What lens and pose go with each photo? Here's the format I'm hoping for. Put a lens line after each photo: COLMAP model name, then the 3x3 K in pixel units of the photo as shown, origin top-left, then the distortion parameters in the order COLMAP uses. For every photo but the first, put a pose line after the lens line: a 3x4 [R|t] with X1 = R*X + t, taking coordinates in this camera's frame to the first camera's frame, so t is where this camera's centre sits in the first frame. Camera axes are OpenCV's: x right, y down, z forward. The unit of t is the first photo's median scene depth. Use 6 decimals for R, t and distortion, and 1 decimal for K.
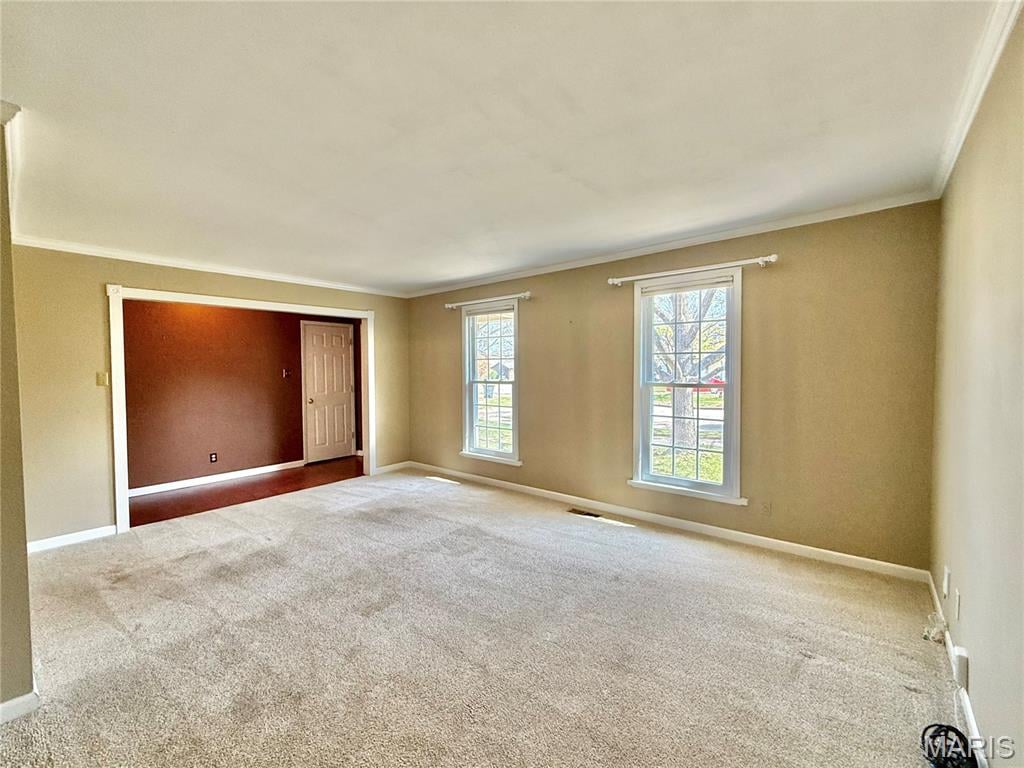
lens RADIAL K [[397.1, 0, 541.0], [0, 397.1, 380.7], [0, 0, 1]] dist [0.000703, 0.000248]
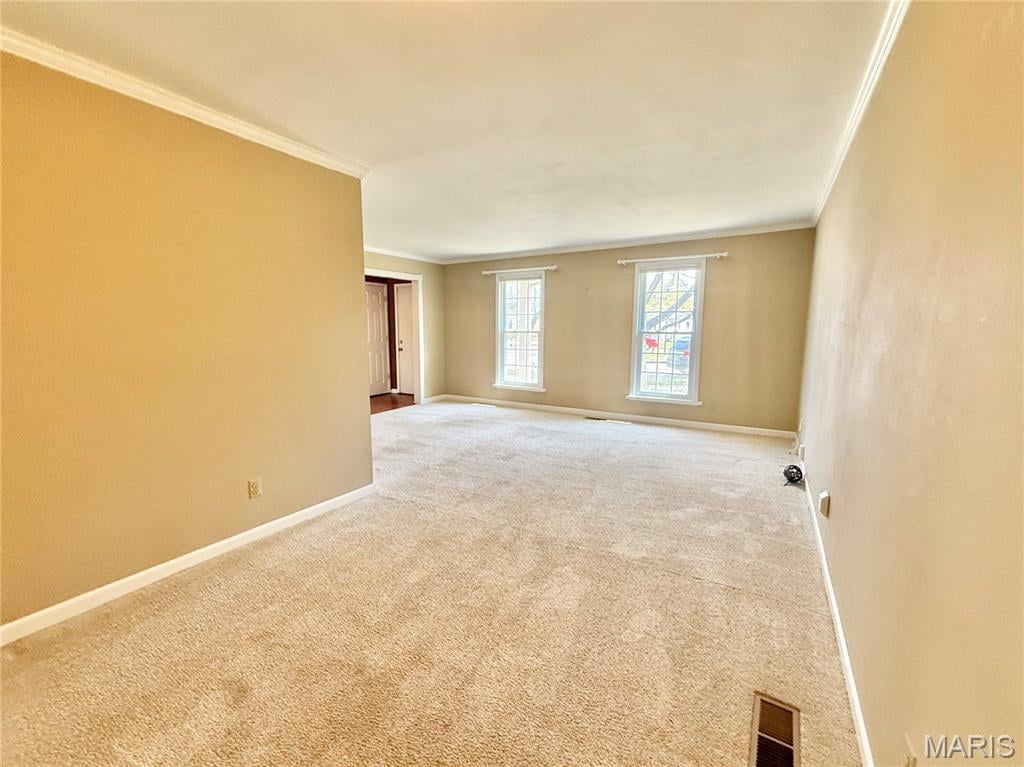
lens RADIAL K [[423.7, 0, 512.0], [0, 423.7, 383.5], [0, 0, 1]] dist [-0.001217, 0.000165]
pose [[0.989340, -0.009285, 0.145328, -0.390473], [-0.004804, 0.995341, 0.096296, 0.042916], [-0.145545, -0.095967, 0.984686, -0.462422]]
